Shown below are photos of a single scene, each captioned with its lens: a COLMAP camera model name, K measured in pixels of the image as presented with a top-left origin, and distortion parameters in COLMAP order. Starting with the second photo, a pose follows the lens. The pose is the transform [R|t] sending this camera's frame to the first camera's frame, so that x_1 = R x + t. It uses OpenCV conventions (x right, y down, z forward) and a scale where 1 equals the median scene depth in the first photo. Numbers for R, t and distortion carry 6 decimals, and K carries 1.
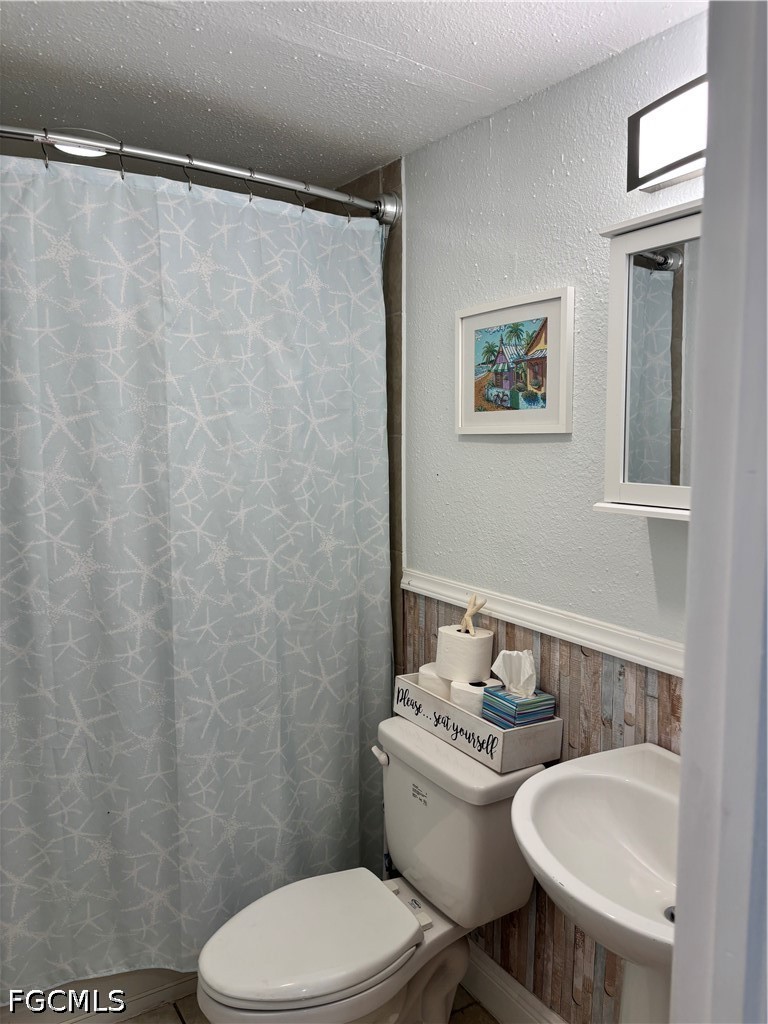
lens RADIAL K [[776.5, 0, 389.4], [0, 776.5, 501.4], [0, 0, 1]] dist [0.037660, -0.039428]
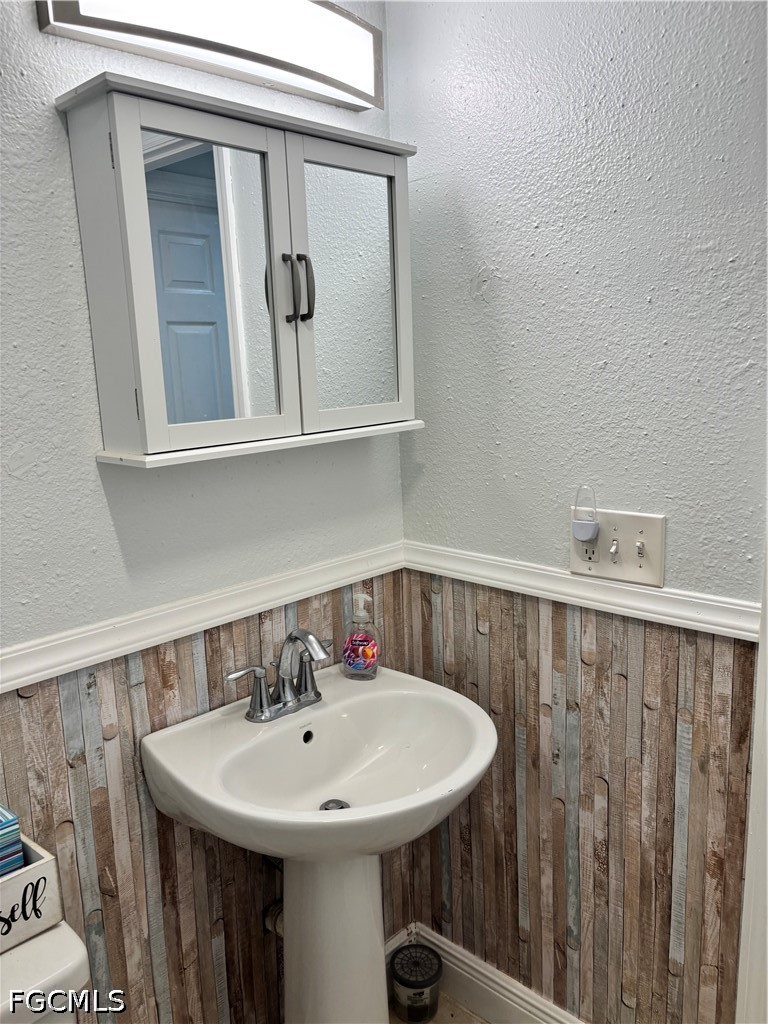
lens RADIAL K [[776.5, 0, 383.2], [0, 776.5, 508.2], [0, 0, 1]] dist [0.037660, -0.039428]
pose [[-0.240405, -0.171842, 0.955341, -0.479823], [0.124401, 0.970634, 0.205898, -0.071030], [-0.962668, 0.168344, -0.211968, 0.865503]]
